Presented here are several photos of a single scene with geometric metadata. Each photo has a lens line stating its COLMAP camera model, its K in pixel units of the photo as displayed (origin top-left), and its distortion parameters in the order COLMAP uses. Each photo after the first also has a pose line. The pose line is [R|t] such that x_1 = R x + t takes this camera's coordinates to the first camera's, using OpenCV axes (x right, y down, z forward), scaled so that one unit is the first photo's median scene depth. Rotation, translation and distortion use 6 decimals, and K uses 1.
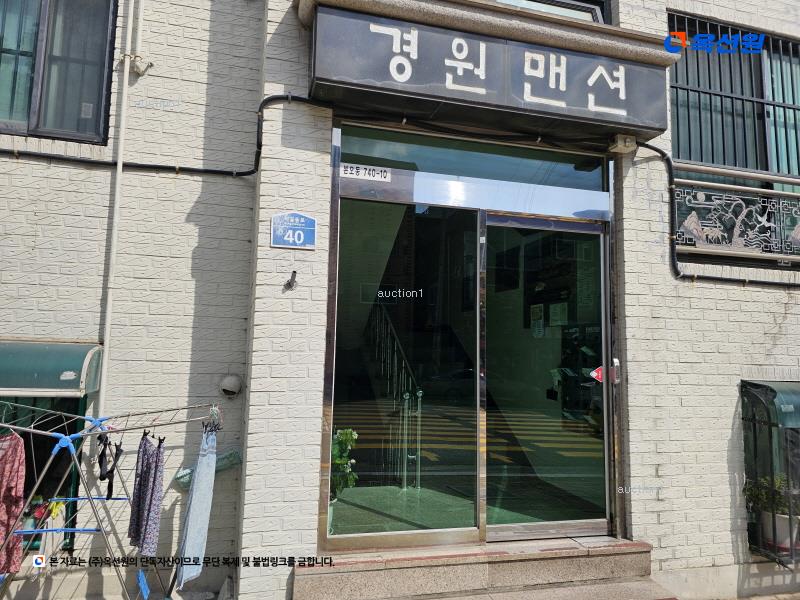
lens RADIAL K [[543.6, 0, 374.9], [0, 543.6, 297.5], [0, 0, 1]] dist [0.082617, -0.083568]
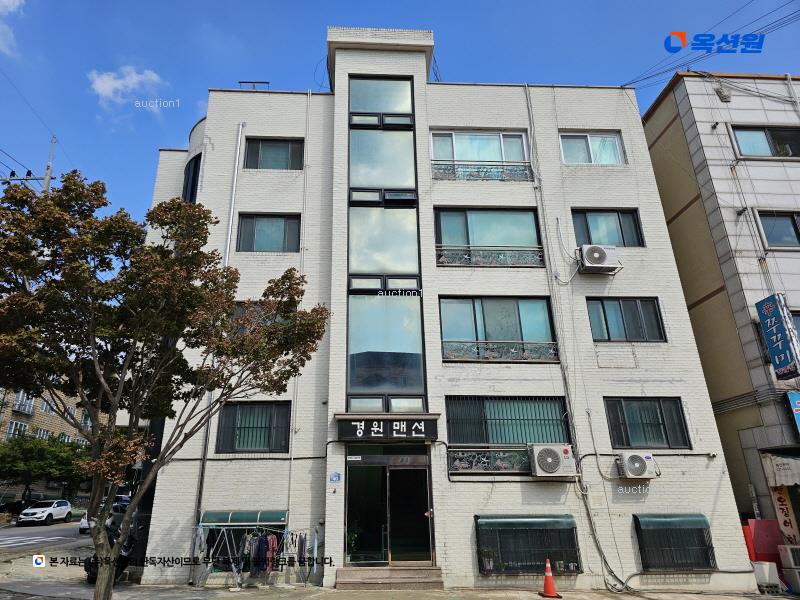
lens RADIAL K [[543.6, 0, 374.9], [0, 543.6, 297.5], [0, 0, 1]] dist [0.082617, -0.083568]
pose [[0.978531, -0.107439, -0.175883, 0.868782], [0.055744, 0.959538, -0.276005, -0.231383], [0.198420, 0.260275, 0.944927, -2.708380]]
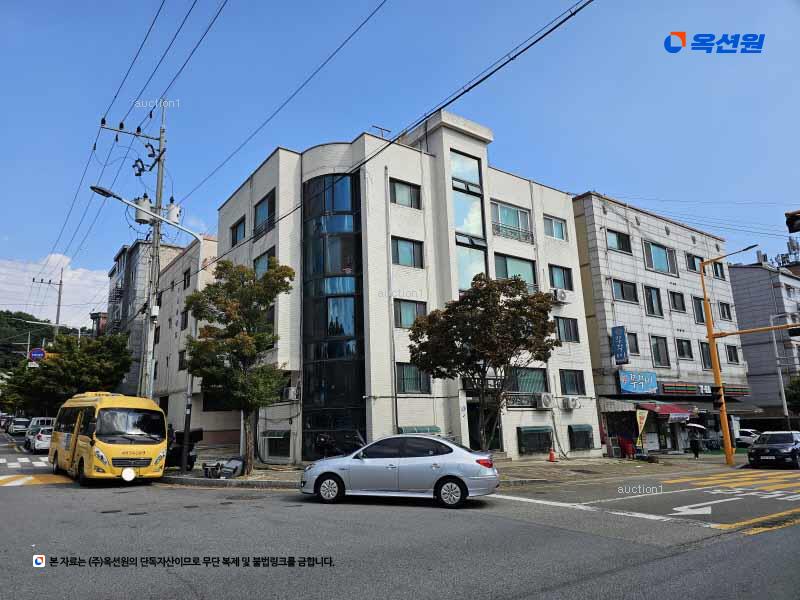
lens RADIAL K [[541.4, 0, 391.6], [0, 541.4, 309.4], [0, 0, 1]] dist [0.085413, -0.078357]
pose [[0.933024, 0.021233, 0.359186, -3.260005], [0.015680, 0.994910, -0.099543, -0.649098], [-0.359471, 0.098508, 0.927942, -4.881407]]
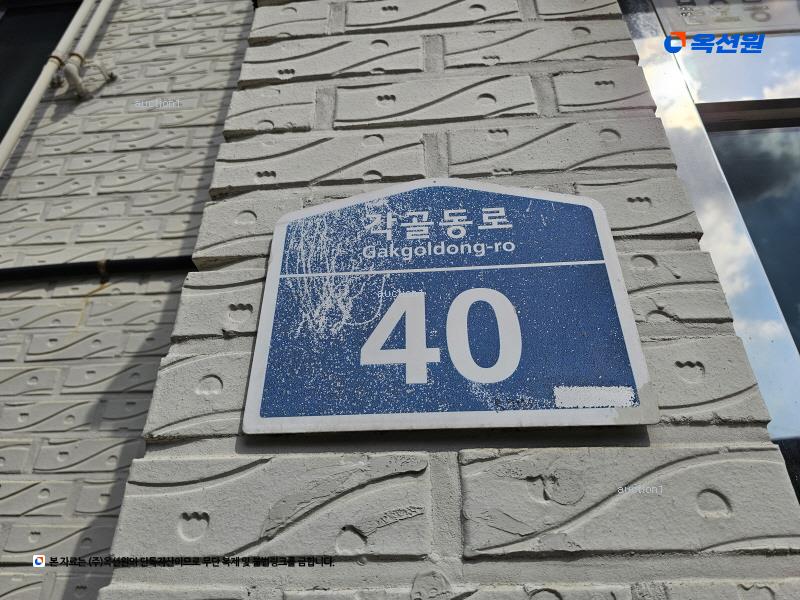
lens RADIAL K [[541.4, 0, 391.6], [0, 541.4, 309.4], [0, 0, 1]] dist [0.085413, -0.078357]
pose [[0.939957, -0.191023, -0.282827, -0.118240], [0.046670, 0.892849, -0.447932, -0.060695], [0.338087, 0.407837, 0.848154, 0.853746]]
